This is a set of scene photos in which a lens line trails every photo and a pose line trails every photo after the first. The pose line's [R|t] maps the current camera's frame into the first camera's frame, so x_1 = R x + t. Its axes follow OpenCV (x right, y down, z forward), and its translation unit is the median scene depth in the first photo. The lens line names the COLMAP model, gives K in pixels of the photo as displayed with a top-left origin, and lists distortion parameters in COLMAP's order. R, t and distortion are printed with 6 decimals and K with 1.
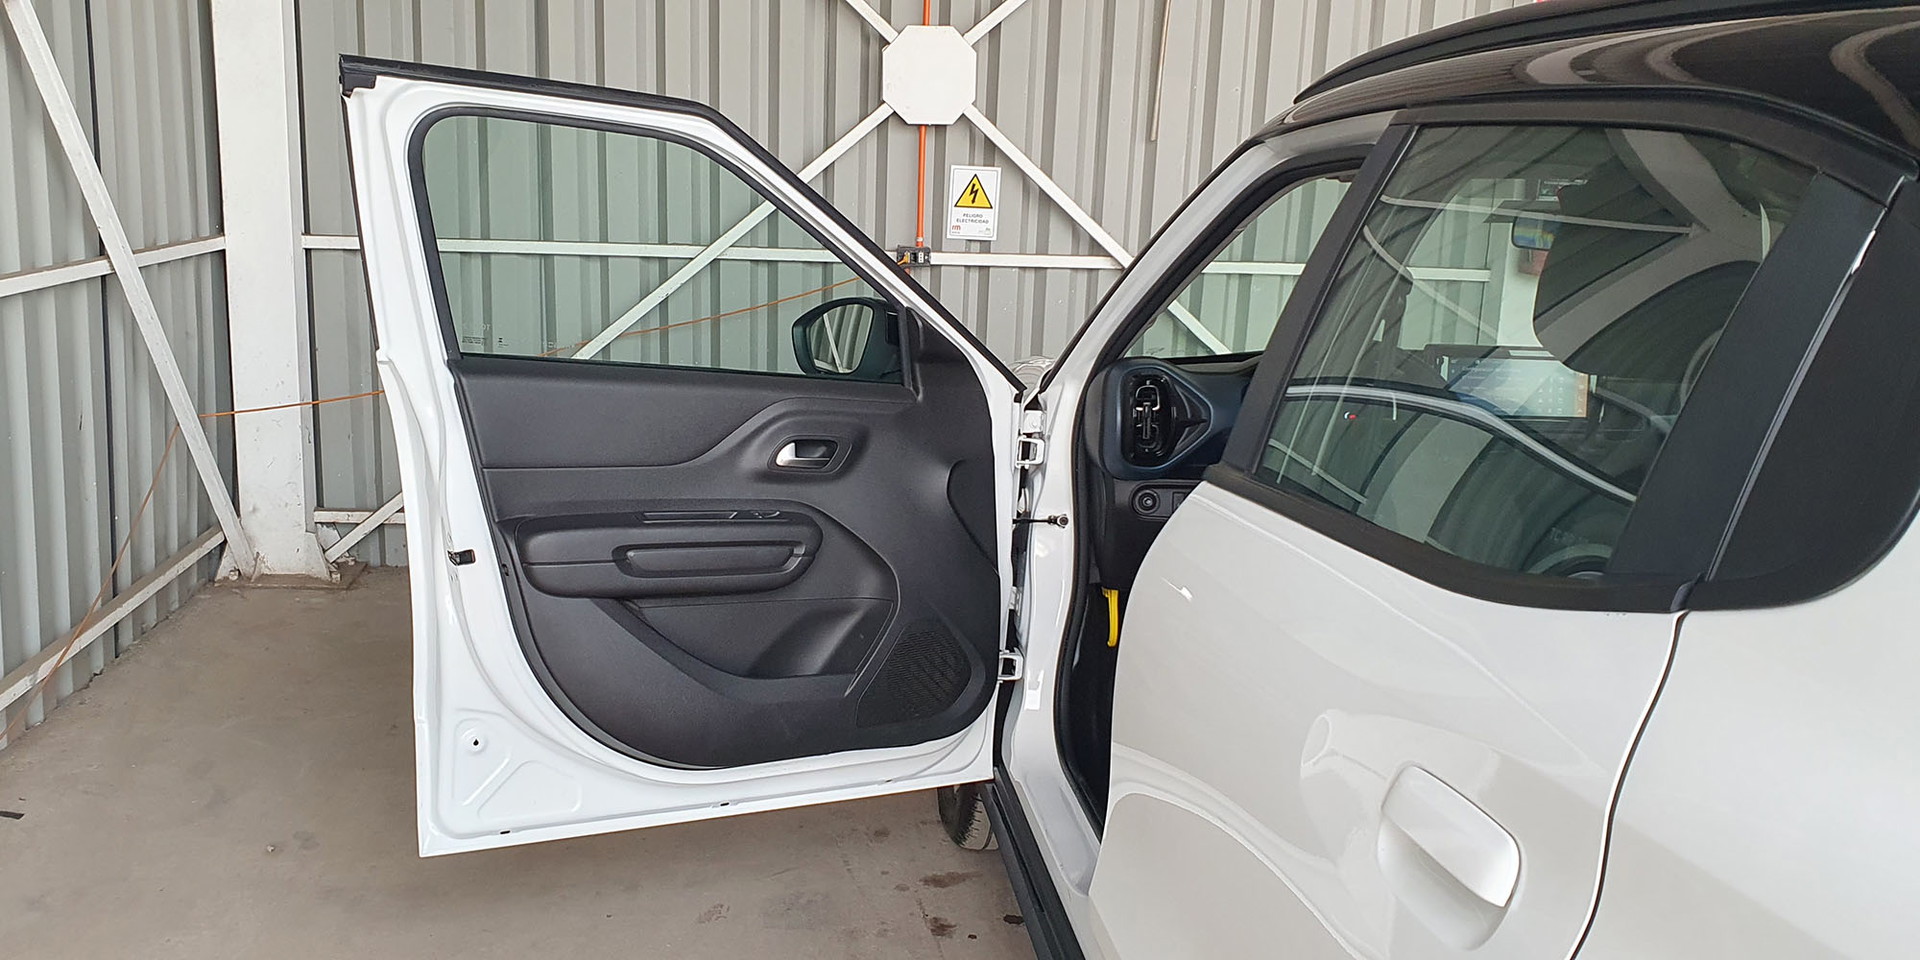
lens RADIAL K [[1595.6, 0, 926.5], [0, 1595.6, 485.2], [0, 0, 1]] dist [0.084763, -0.164018]
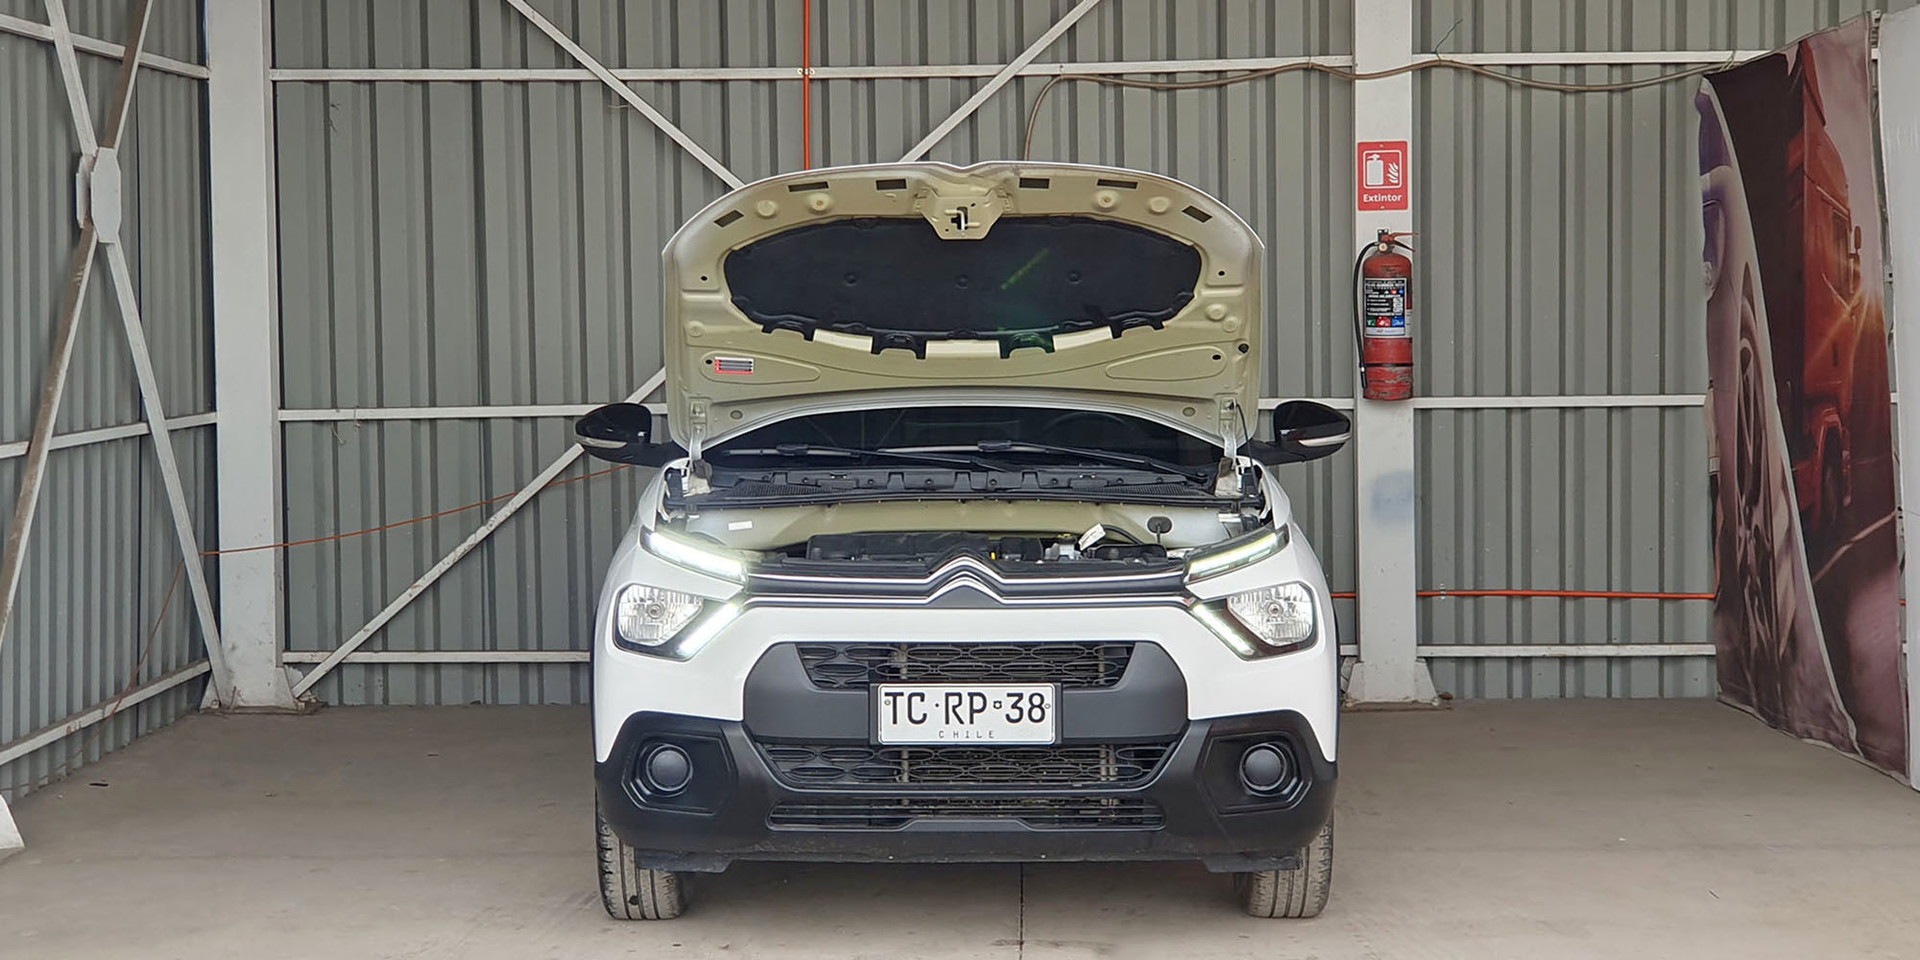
lens RADIAL K [[3276.5, 0, 876.6], [0, 3276.5, 429.5], [0, 0, 1]] dist [0.288834, -1.772837]
pose [[0.985747, -0.038764, -0.163709, 0.418191], [0.010850, 0.985715, -0.168071, 0.259057], [0.167885, 0.163900, 0.972086, -1.215866]]
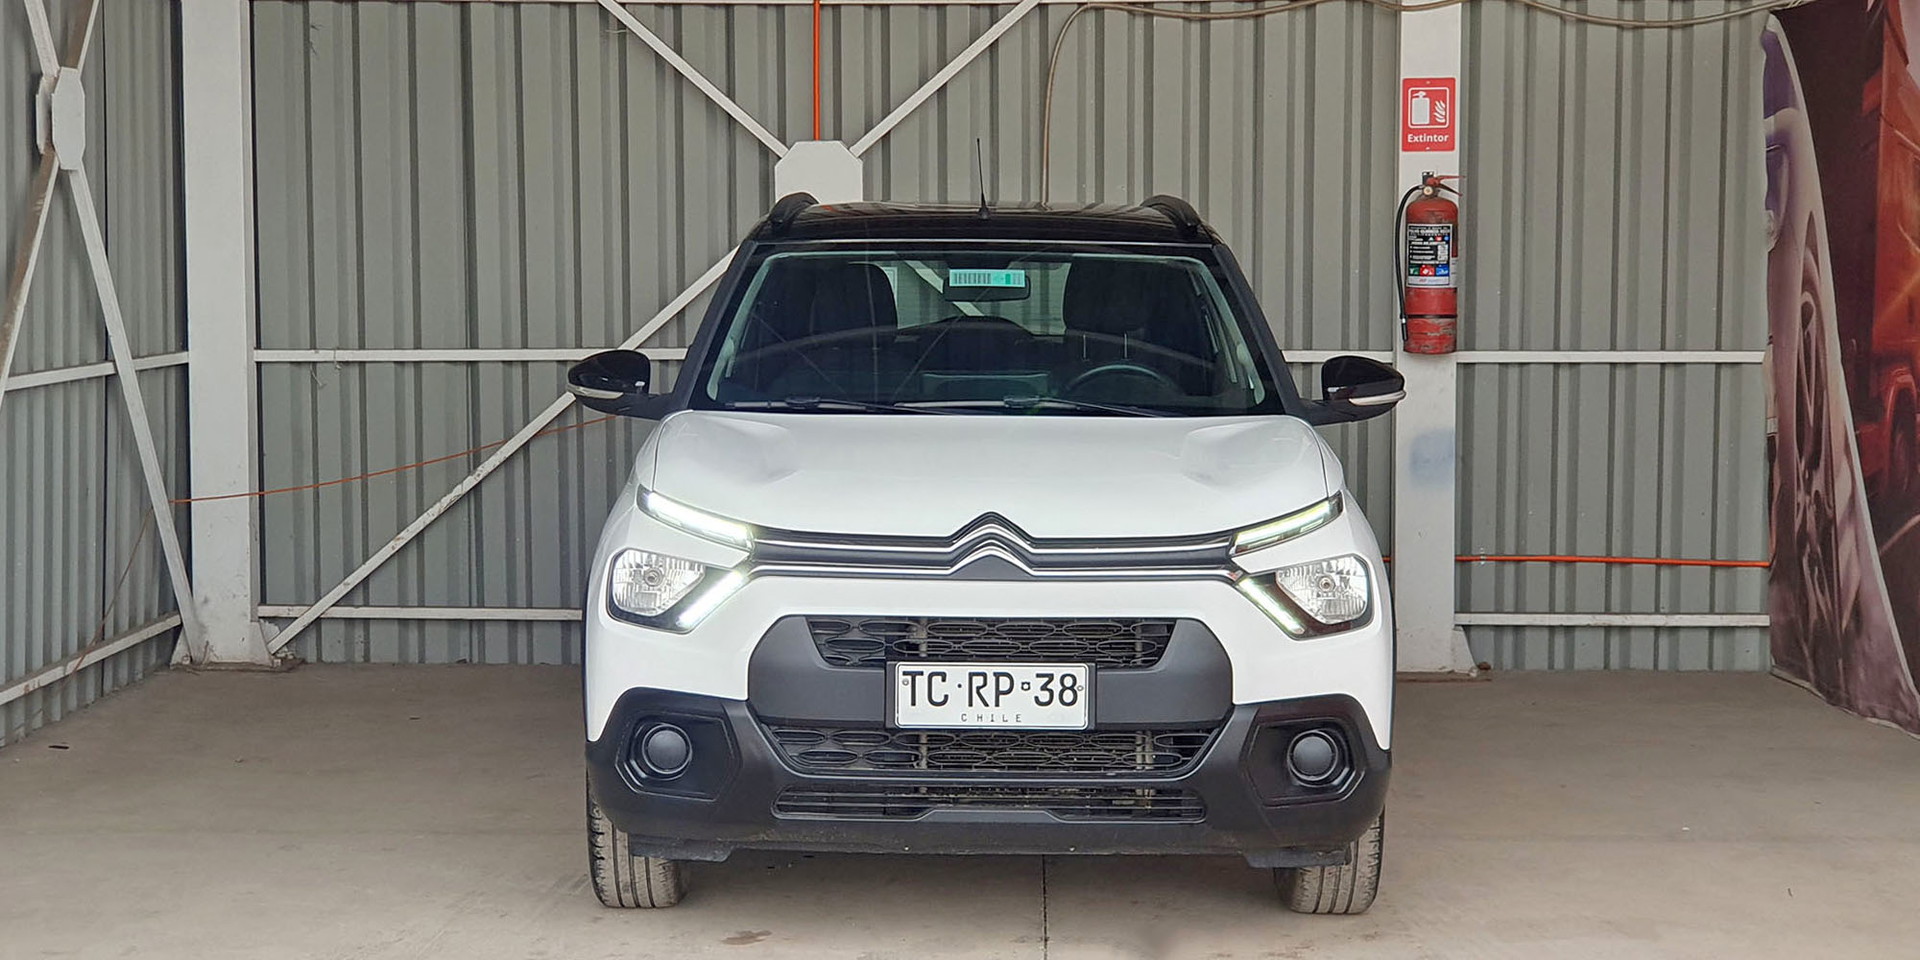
lens RADIAL K [[3299.6, 0, 880.0], [0, 3299.6, 492.8], [0, 0, 1]] dist [0.323948, -2.249377]
pose [[0.986439, -0.021457, -0.162719, 0.391947], [-0.000205, 0.991256, -0.131956, 0.236371], [0.164128, 0.130200, 0.977809, -1.113497]]
